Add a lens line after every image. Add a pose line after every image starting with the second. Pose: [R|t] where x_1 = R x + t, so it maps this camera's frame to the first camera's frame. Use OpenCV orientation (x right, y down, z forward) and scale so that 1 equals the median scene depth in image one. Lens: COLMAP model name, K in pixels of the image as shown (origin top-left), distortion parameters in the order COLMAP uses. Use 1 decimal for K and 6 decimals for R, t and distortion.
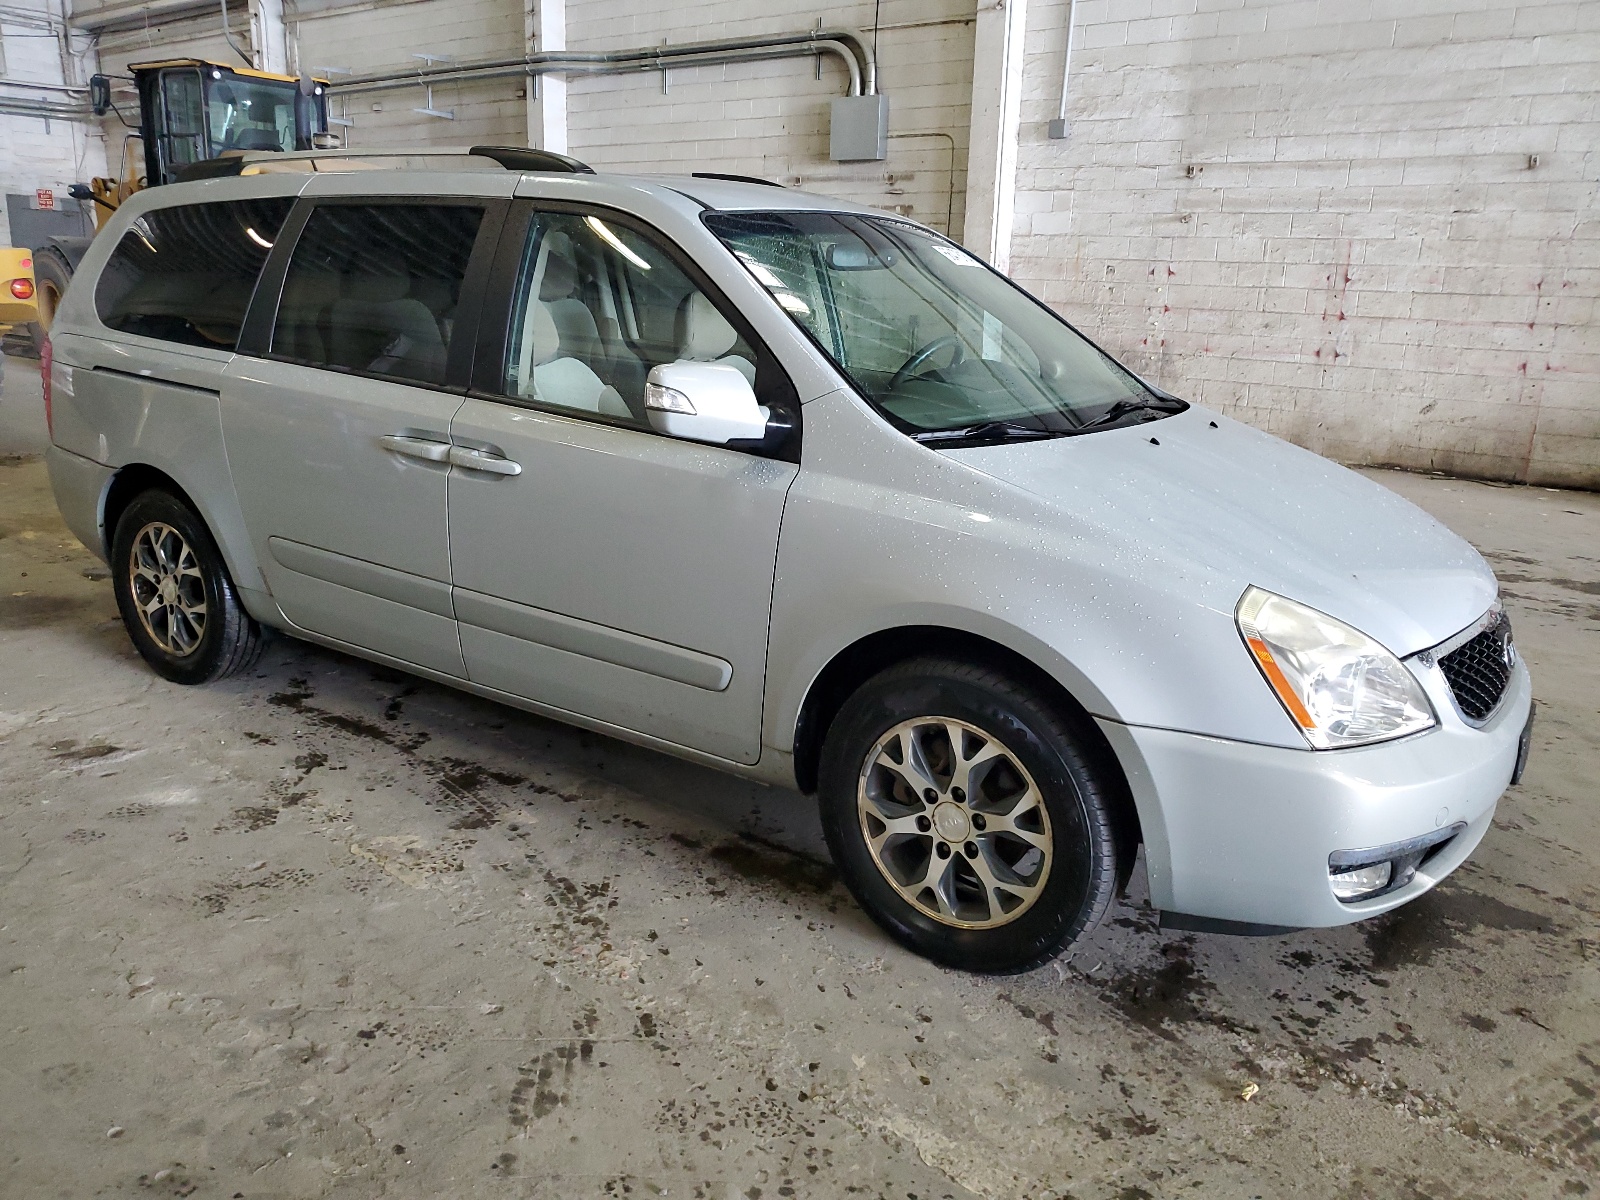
lens RADIAL K [[1206.2, 0, 800.0], [0, 1206.2, 600.0], [0, 0, 1]] dist [-0.012592, 0.035540]
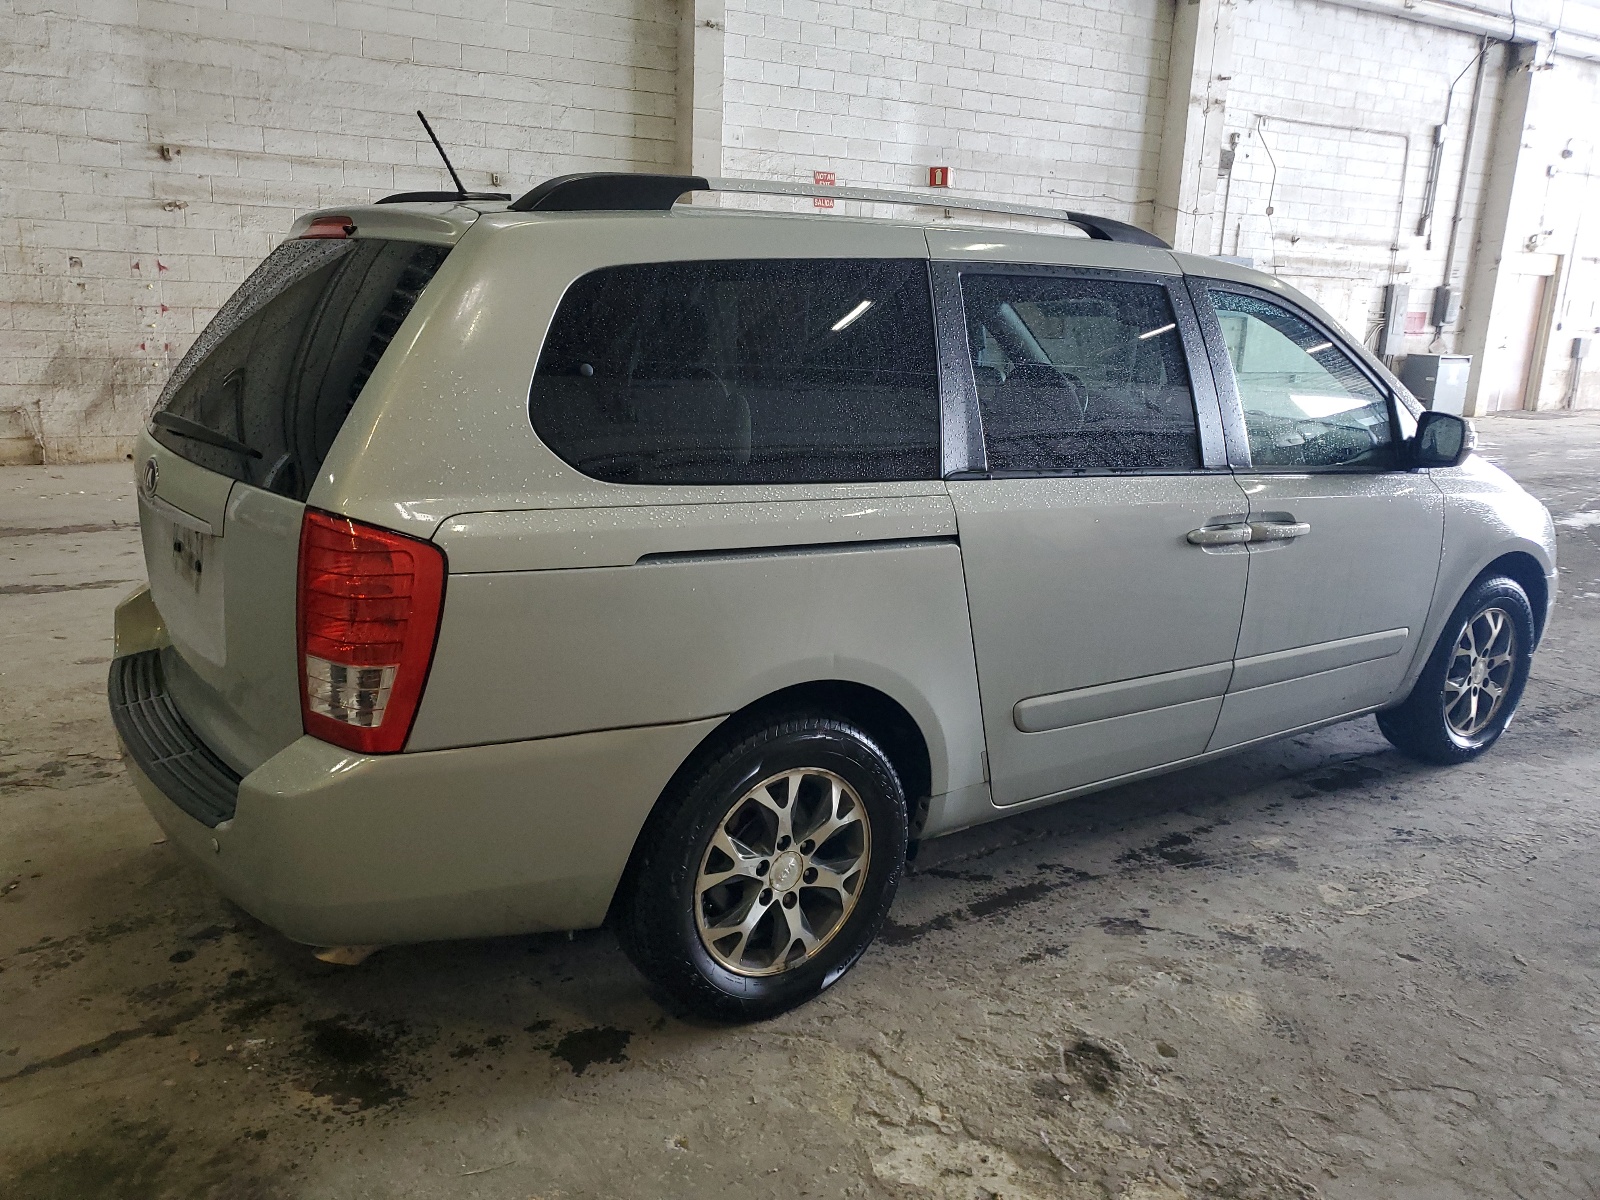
lens RADIAL K [[1206.2, 0, 800.0], [0, 1206.2, 600.0], [0, 0, 1]] dist [-0.012592, 0.035540]
pose [[0.371147, -0.246752, 0.895189, -1.042657], [0.221034, 0.959813, 0.172924, -0.249953], [-0.901884, 0.133687, 0.410772, 0.715308]]
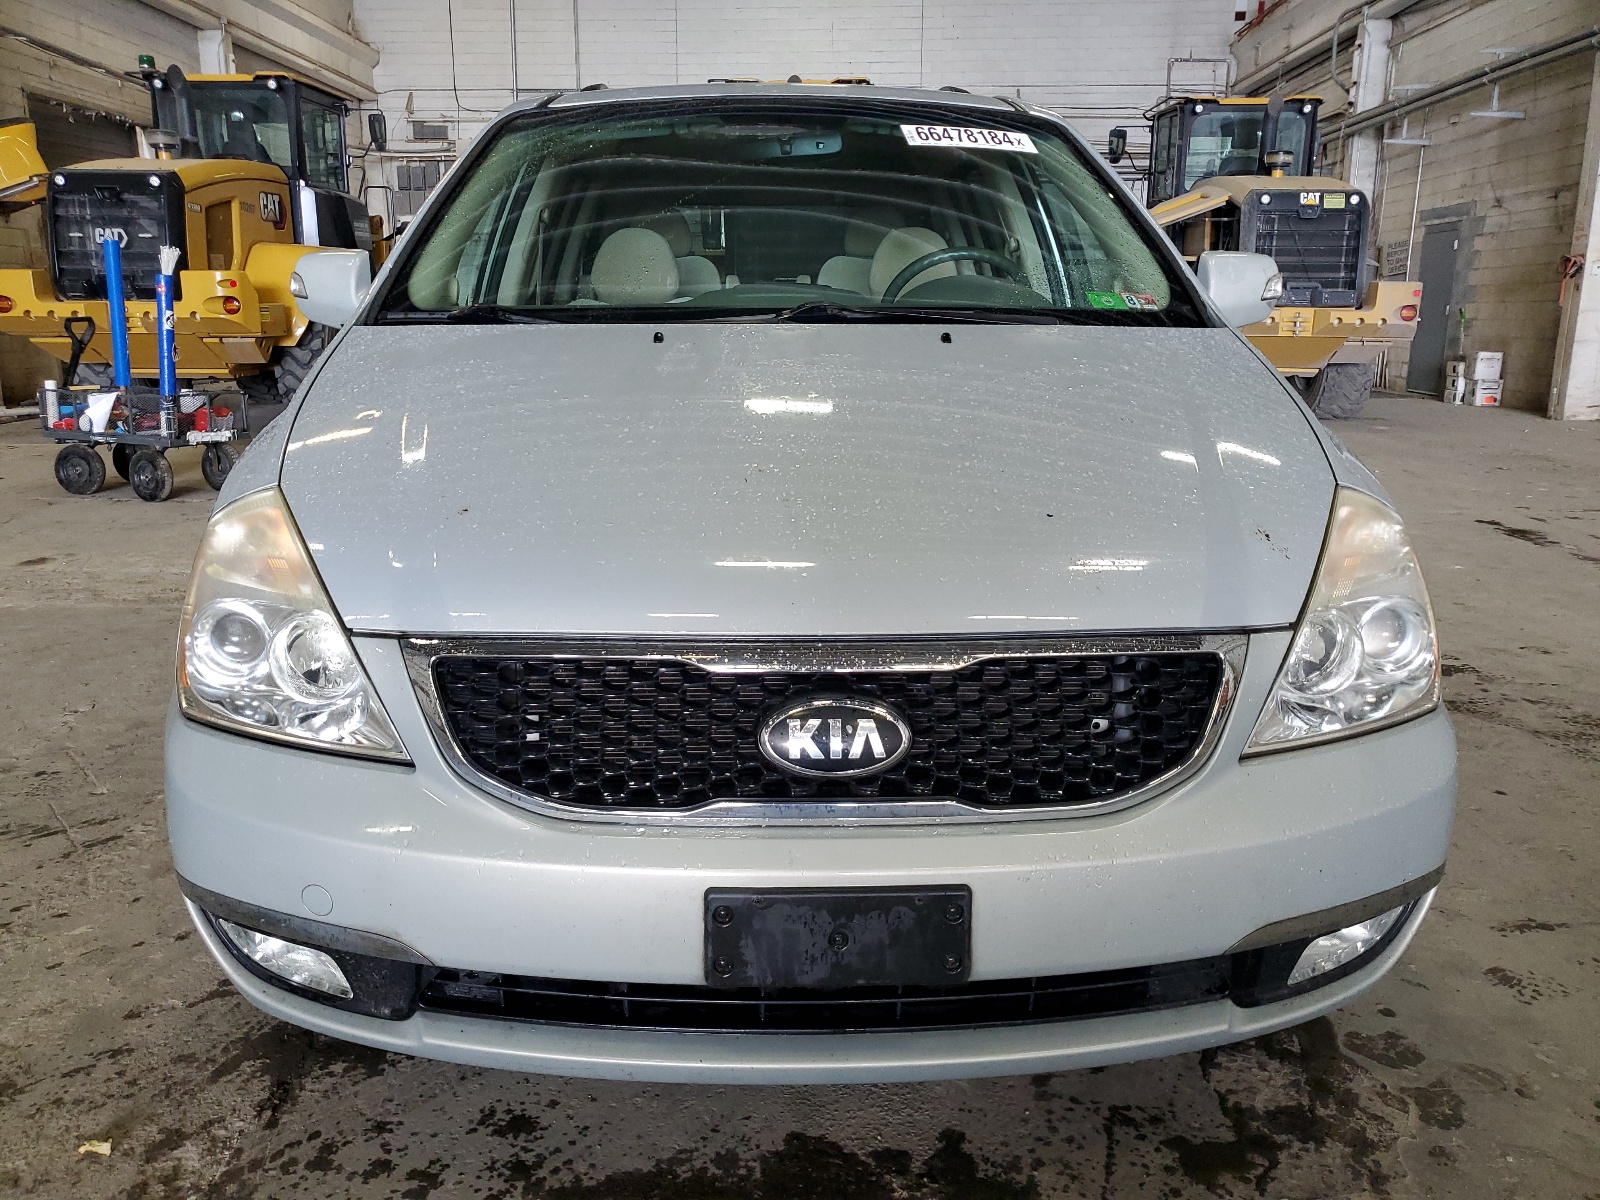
lens RADIAL K [[1206.2, 0, 800.0], [0, 1206.2, 600.0], [0, 0, 1]] dist [-0.012592, 0.035540]
pose [[0.608267, 0.160158, -0.777407, 0.636465], [-0.189994, 0.980337, 0.053308, -0.028493], [0.770658, 0.115277, 0.626735, 0.446201]]
